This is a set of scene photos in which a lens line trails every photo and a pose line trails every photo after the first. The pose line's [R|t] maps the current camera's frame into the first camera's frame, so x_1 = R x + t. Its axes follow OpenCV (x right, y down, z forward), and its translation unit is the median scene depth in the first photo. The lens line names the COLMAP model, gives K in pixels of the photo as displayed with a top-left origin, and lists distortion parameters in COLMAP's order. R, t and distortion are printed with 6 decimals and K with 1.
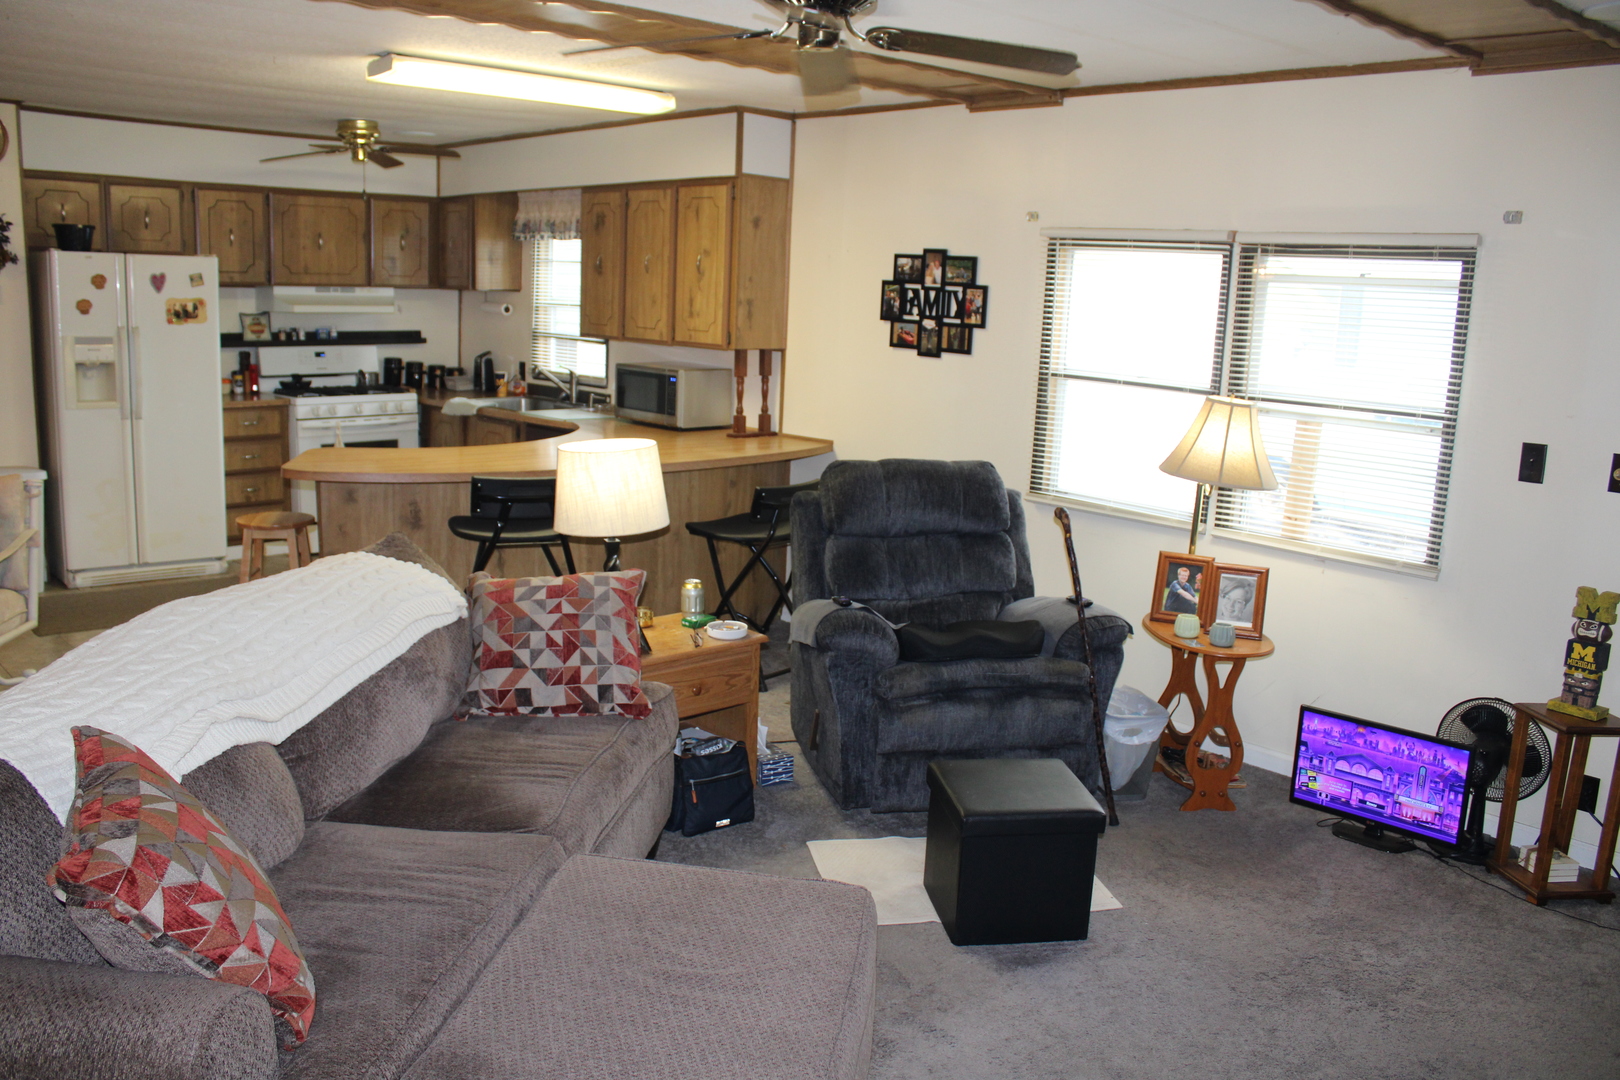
lens RADIAL K [[1335.1, 0, 798.7], [0, 1335.1, 550.9], [0, 0, 1]] dist [-0.157445, 0.129649]
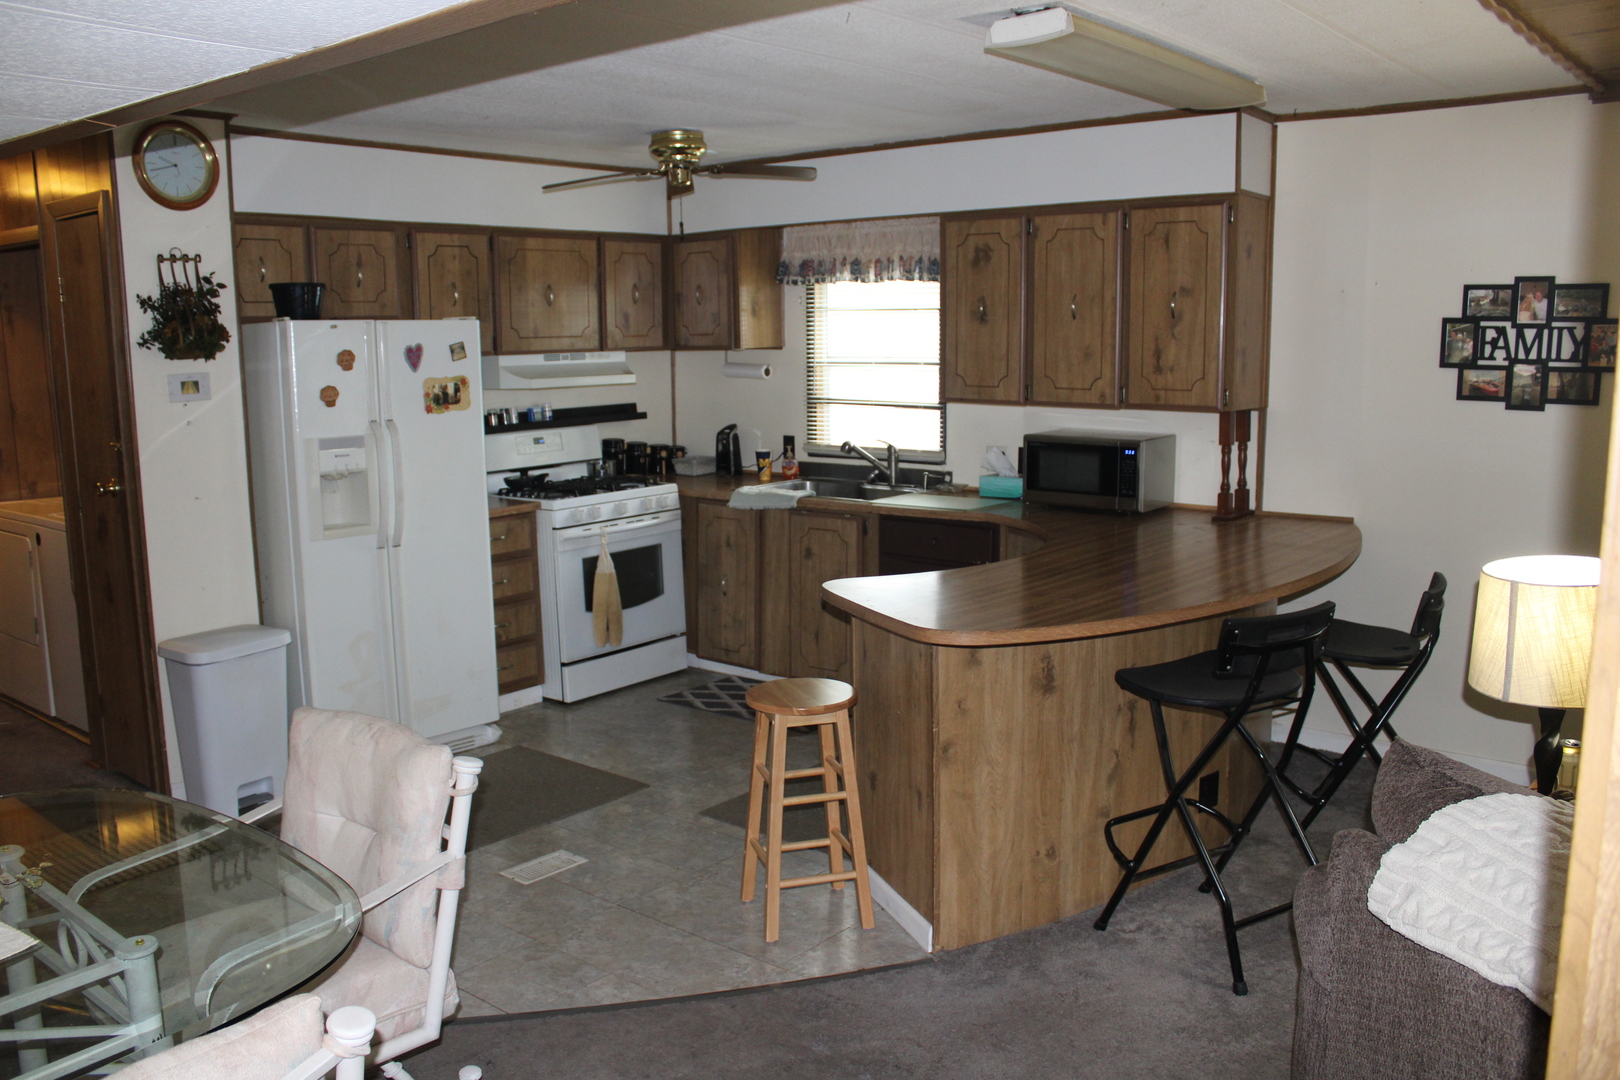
lens RADIAL K [[1335.1, 0, 796.8], [0, 1335.1, 546.9], [0, 0, 1]] dist [-0.157445, 0.129649]
pose [[0.989334, -0.071927, 0.126669, -0.377065], [0.076099, 0.996696, -0.028405, -0.062815], [-0.124207, 0.037742, 0.991538, 0.237087]]
